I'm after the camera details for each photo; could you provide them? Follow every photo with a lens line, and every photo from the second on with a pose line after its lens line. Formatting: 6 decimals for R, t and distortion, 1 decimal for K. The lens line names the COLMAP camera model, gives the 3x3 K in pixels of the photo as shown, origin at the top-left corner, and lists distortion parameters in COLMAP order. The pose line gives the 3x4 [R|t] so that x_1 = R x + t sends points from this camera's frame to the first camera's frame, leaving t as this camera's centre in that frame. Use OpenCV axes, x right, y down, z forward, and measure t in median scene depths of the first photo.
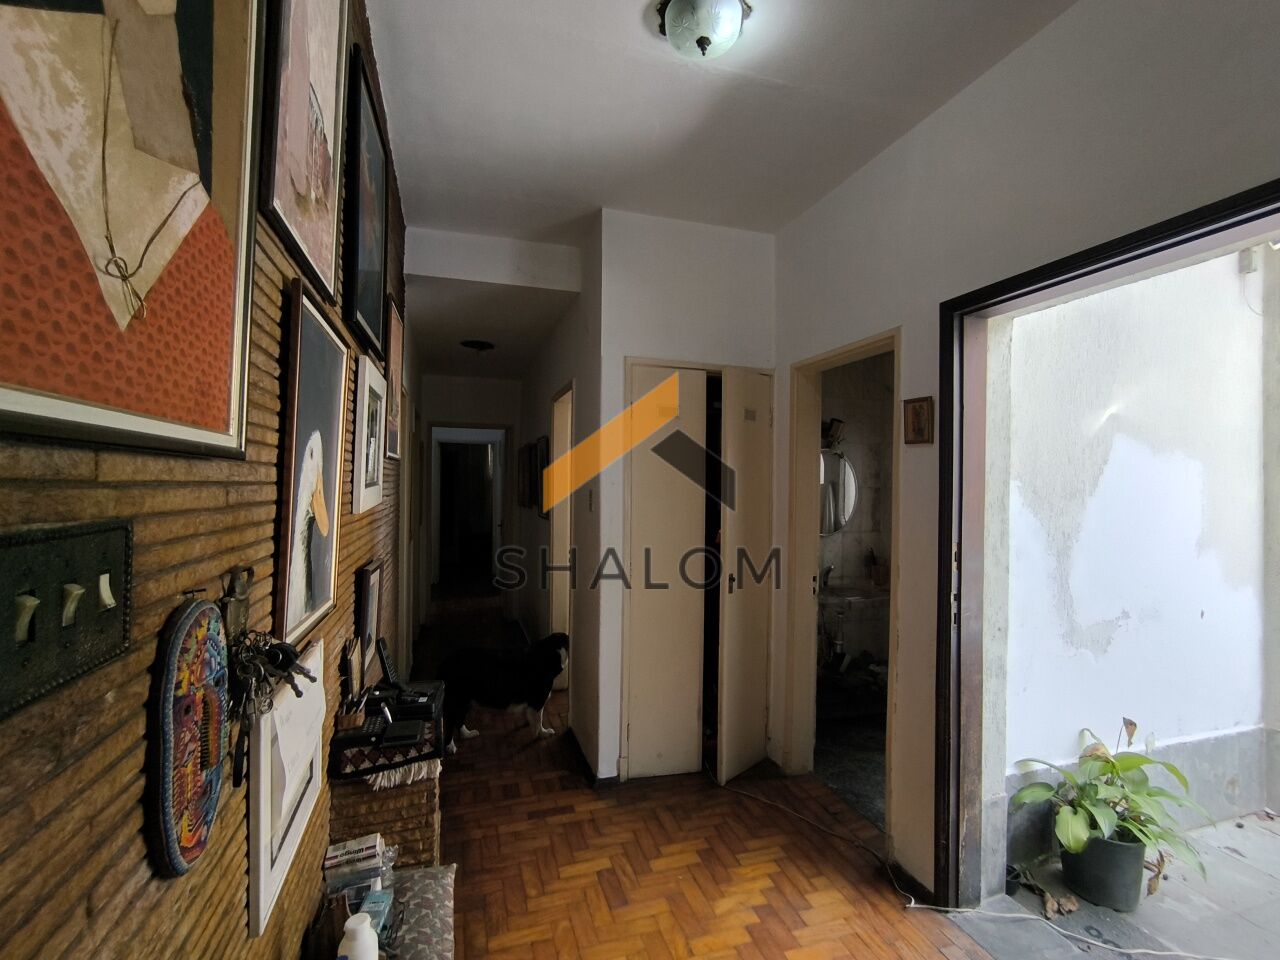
lens RADIAL K [[588.0, 0, 631.6], [0, 588.0, 486.1], [0, 0, 1]] dist [-0.008971, 0.006999]
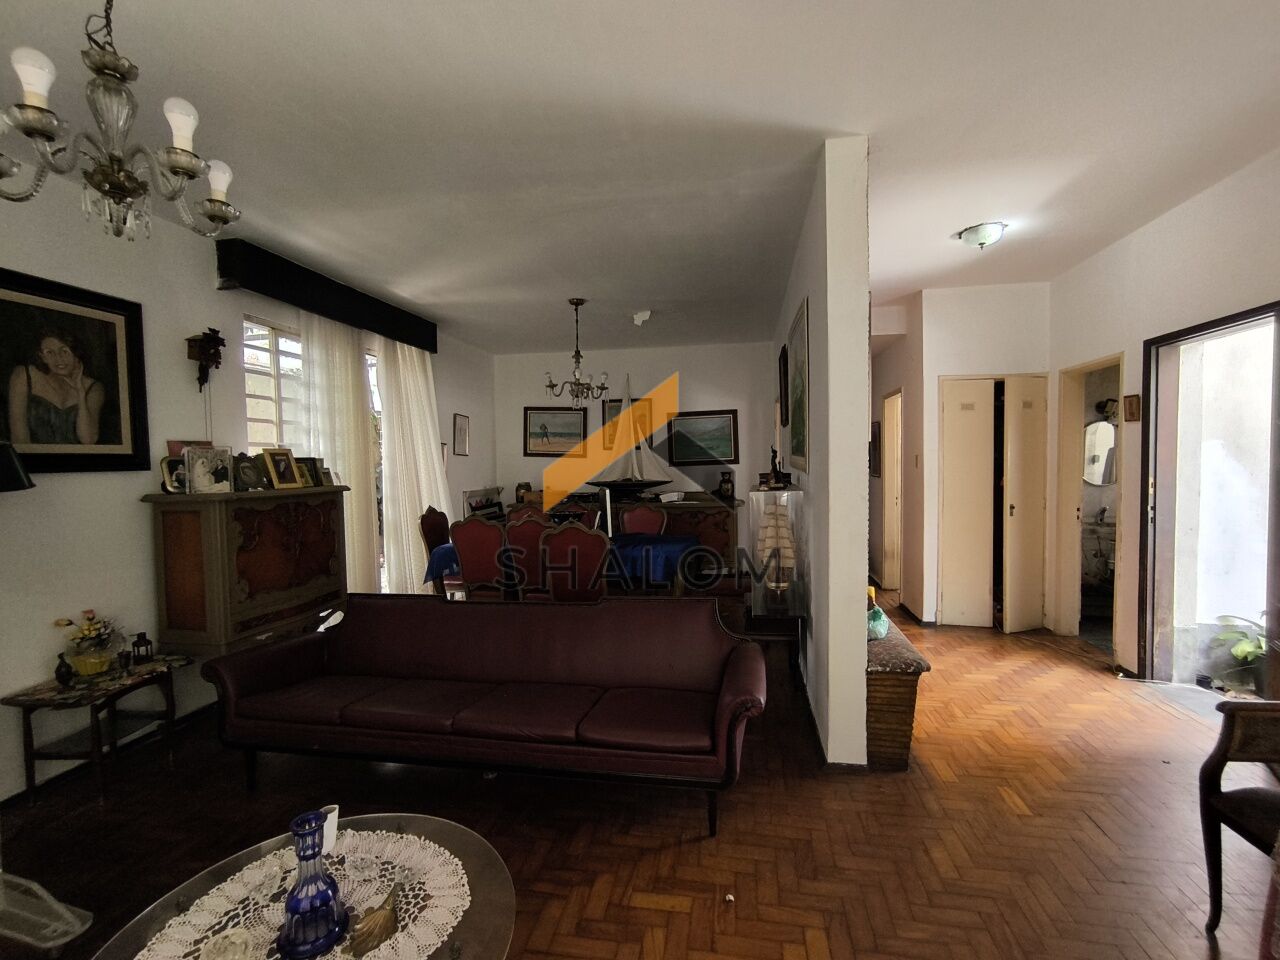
lens RADIAL K [[575.0, 0, 644.0], [0, 575.0, 483.0], [0, 0, 1]] dist [0.002511, 0.001737]
pose [[0.892069, -0.006437, -0.451853, -0.023083], [0.022895, 0.999258, 0.030966, 0.019739], [0.451319, -0.037969, 0.891555, -0.986163]]
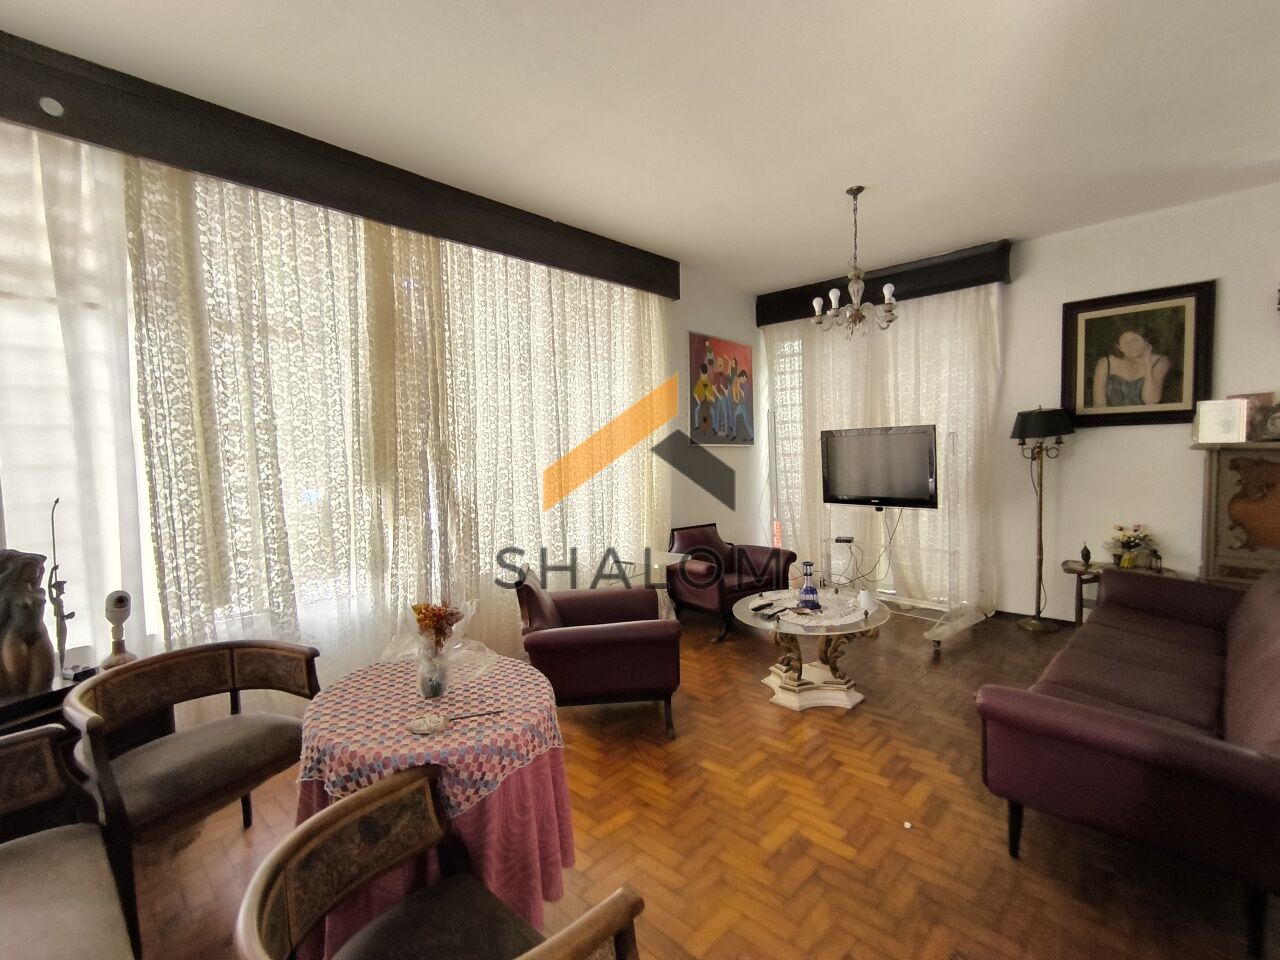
lens RADIAL K [[571.6, 0, 640.0], [0, 571.6, 480.0], [0, 0, 1]] dist [-0.008777, 0.000216]
pose [[-0.871842, 0.032555, -0.488703, 0.407719], [0.009245, 0.998705, 0.050035, 0.065055], [0.489699, 0.039105, -0.871014, 0.150528]]
